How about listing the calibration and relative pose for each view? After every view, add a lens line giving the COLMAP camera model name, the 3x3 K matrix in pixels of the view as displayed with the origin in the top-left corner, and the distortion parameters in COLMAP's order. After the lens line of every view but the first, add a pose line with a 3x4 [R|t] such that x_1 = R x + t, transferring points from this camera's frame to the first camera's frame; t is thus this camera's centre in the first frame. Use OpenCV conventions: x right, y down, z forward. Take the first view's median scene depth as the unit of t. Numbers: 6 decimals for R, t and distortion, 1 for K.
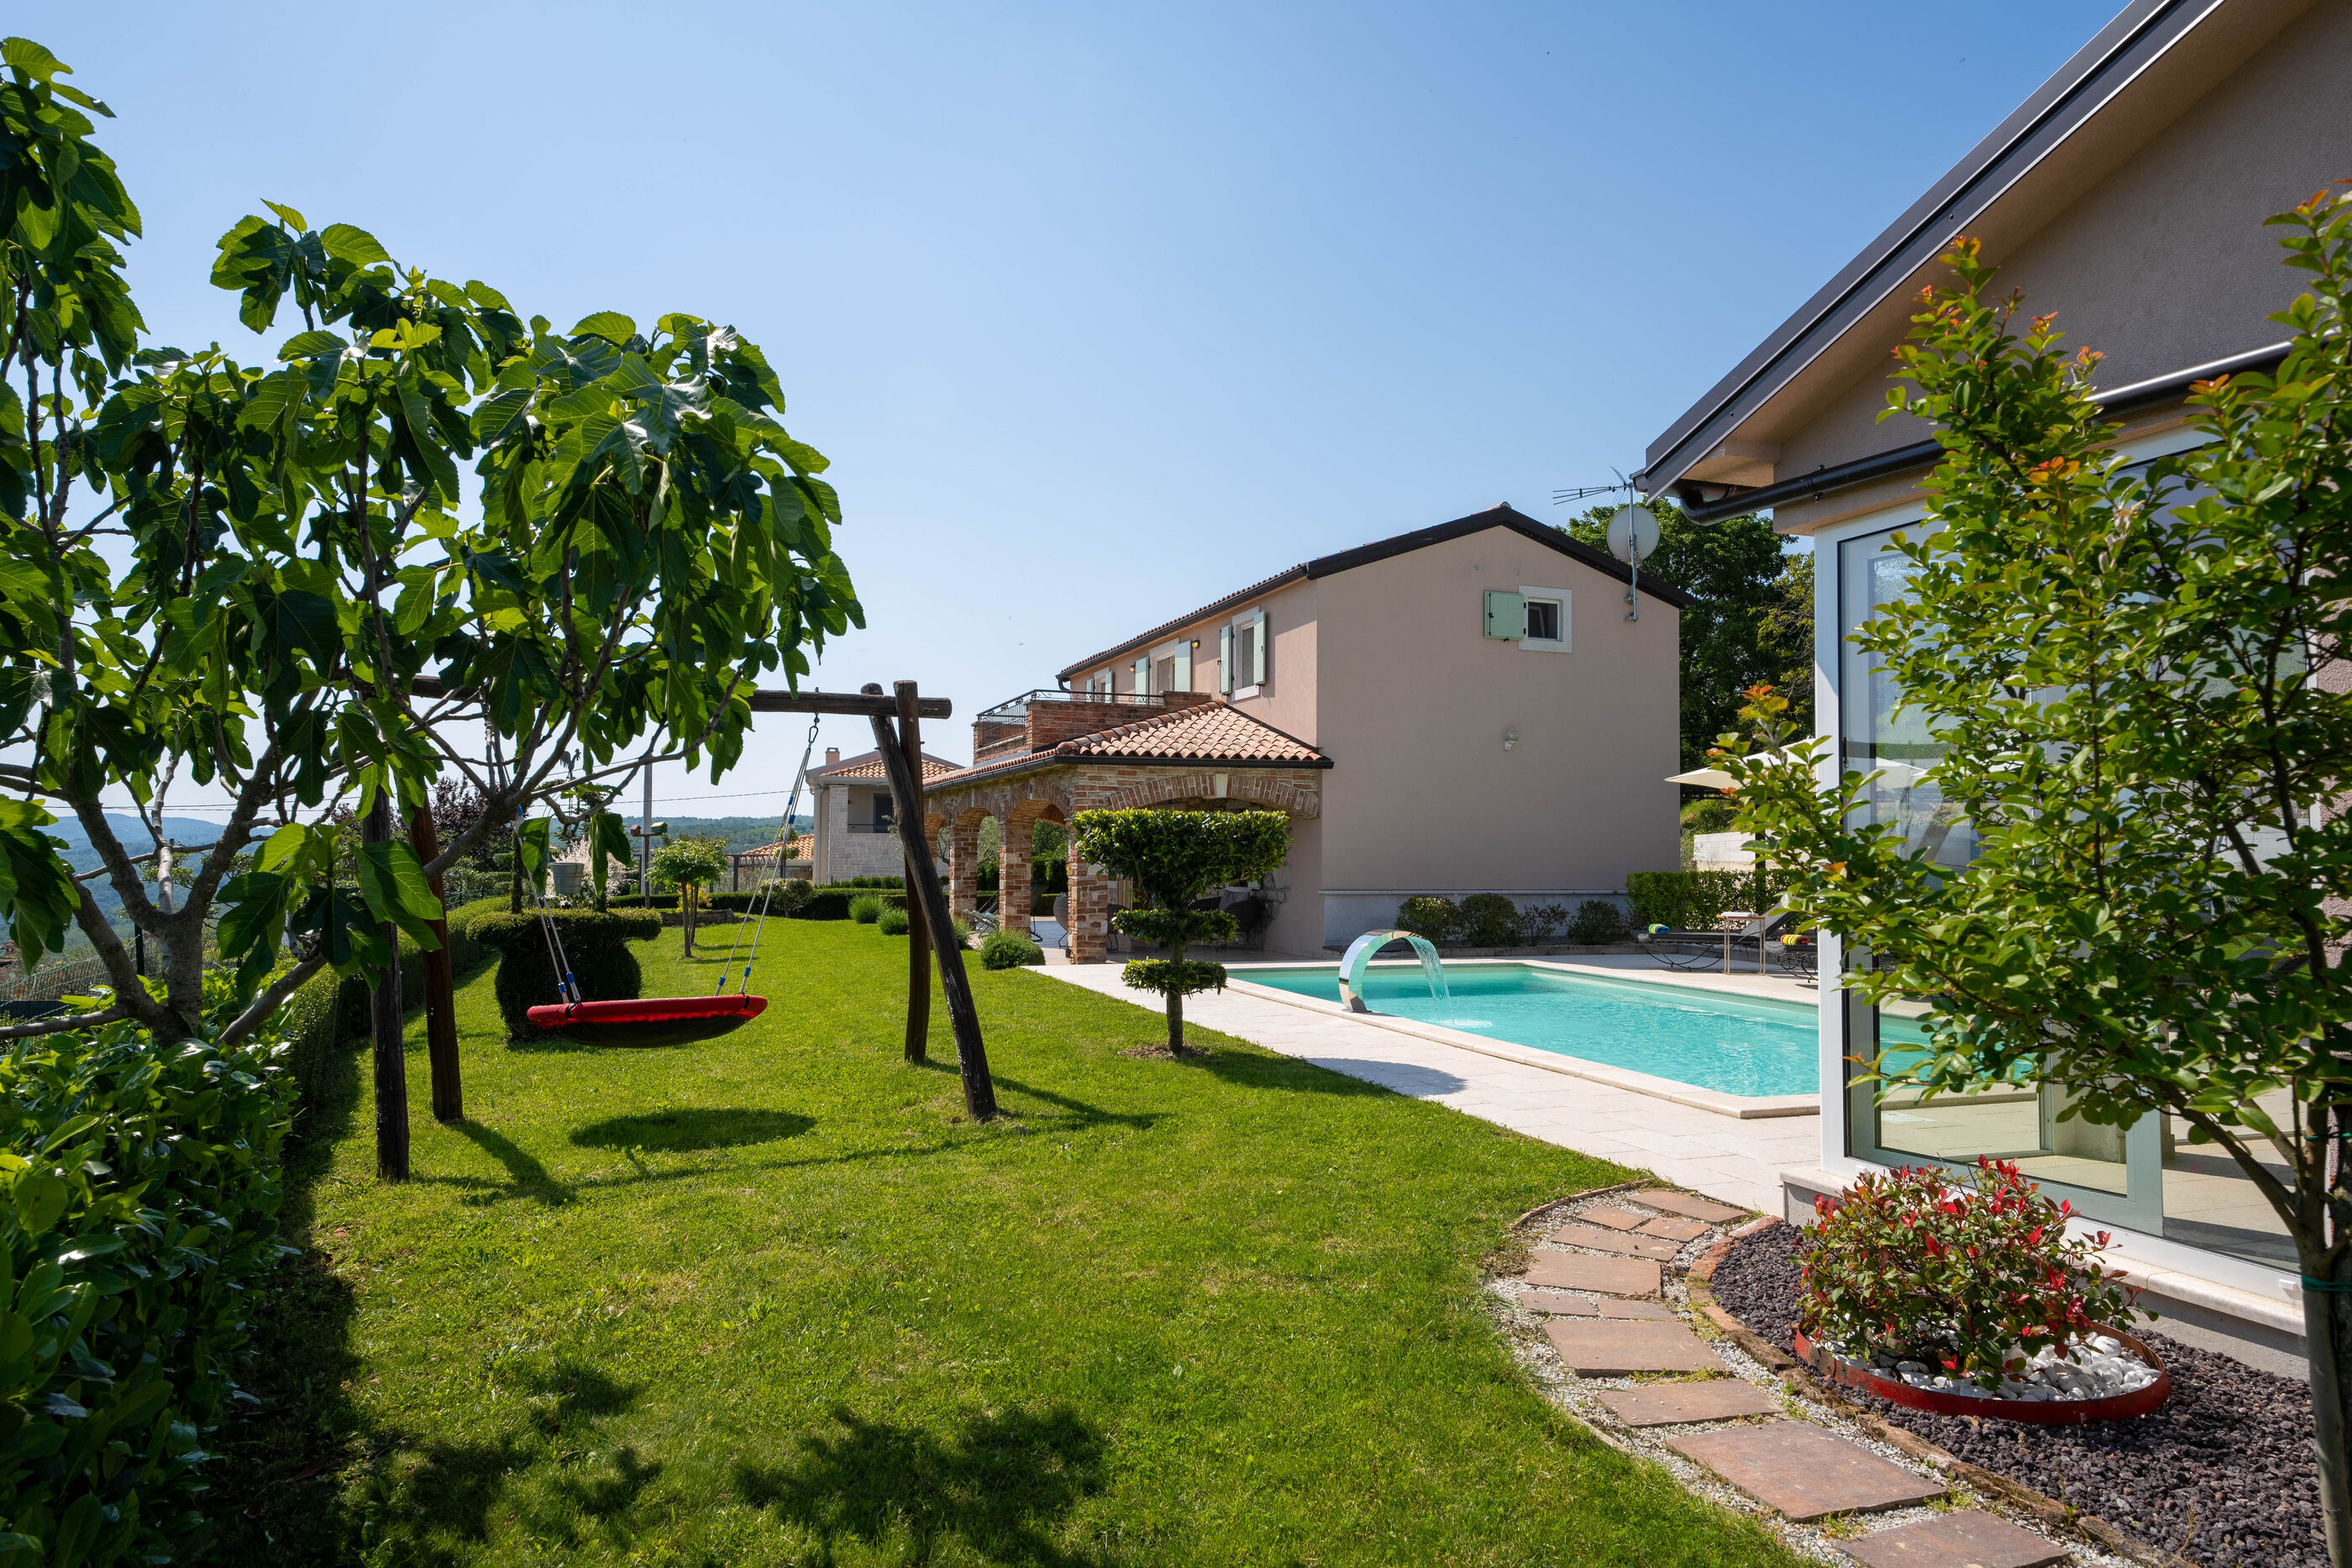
lens RADIAL K [[1423.1, 0, 1176.0], [0, 1423.1, 784.0], [0, 0, 1]] dist [0.000165, 0.000030]
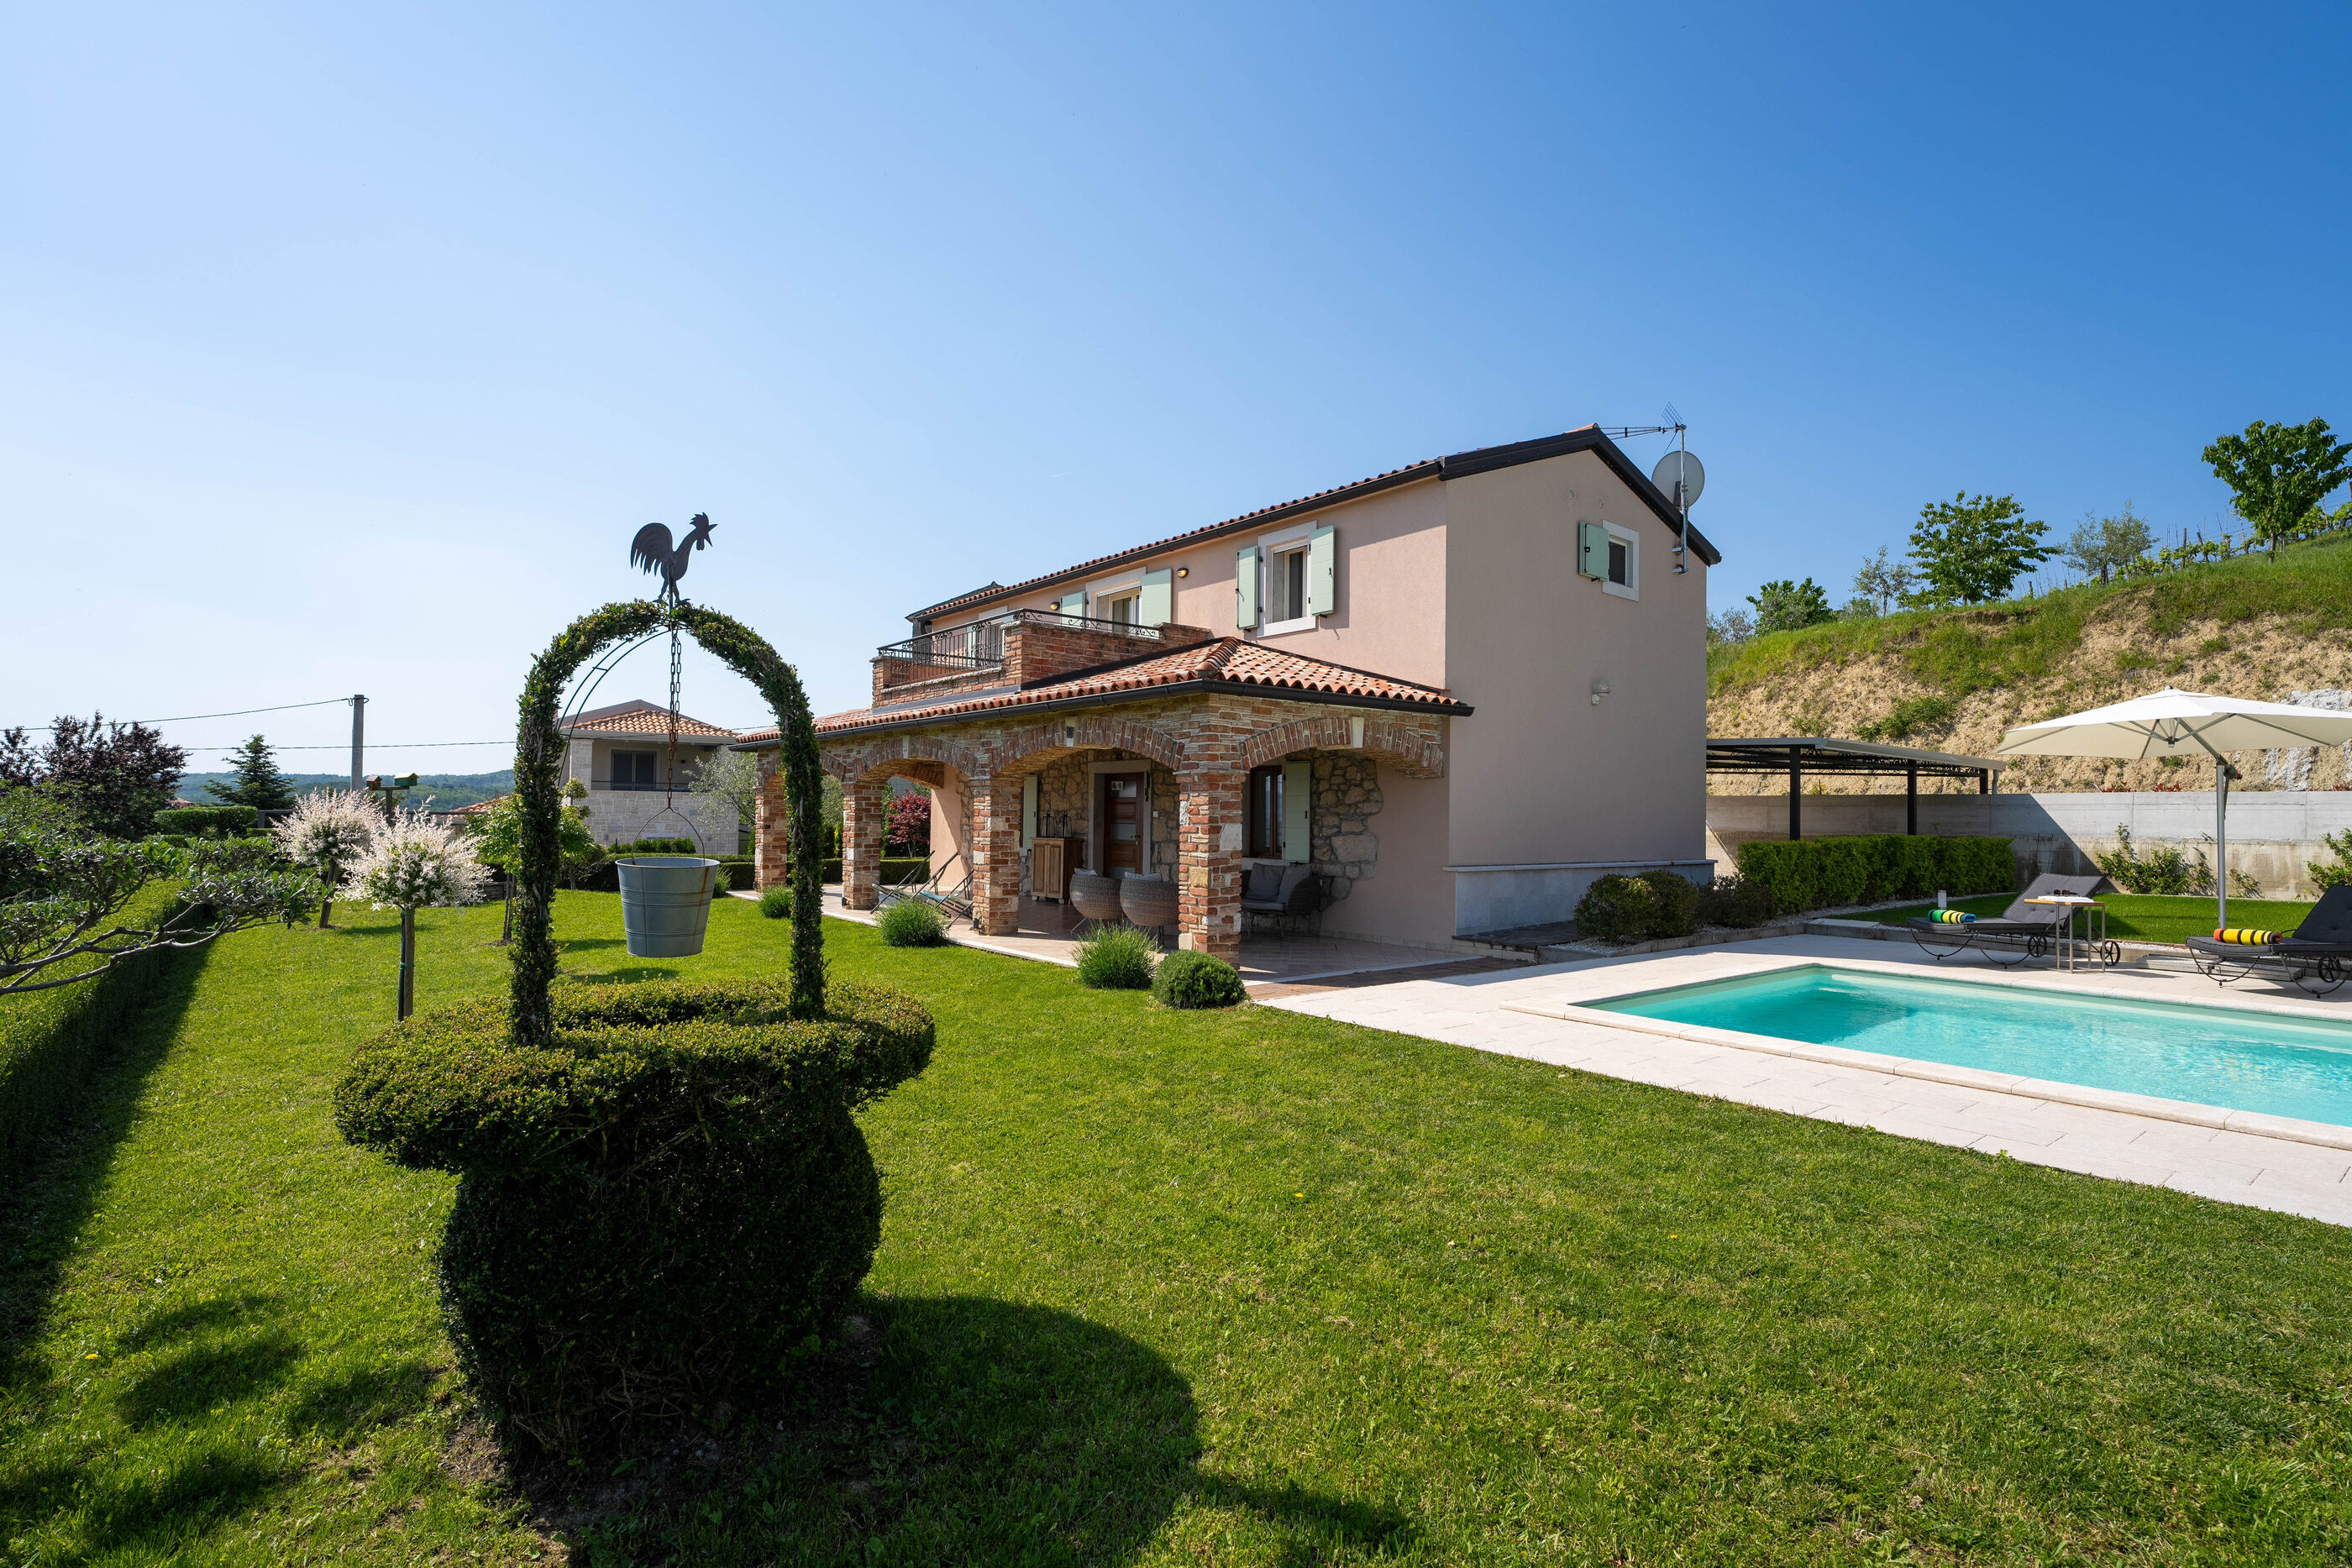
lens RADIAL K [[1098.9, 0, 1176.0], [0, 1098.9, 784.0], [0, 0, 1]] dist [0.000132, 0.000194]
pose [[0.946713, 0.014322, 0.321759, -0.232633], [-0.021791, 0.999570, 0.019622, 0.017977], [-0.321339, -0.025587, 0.946618, 0.433936]]
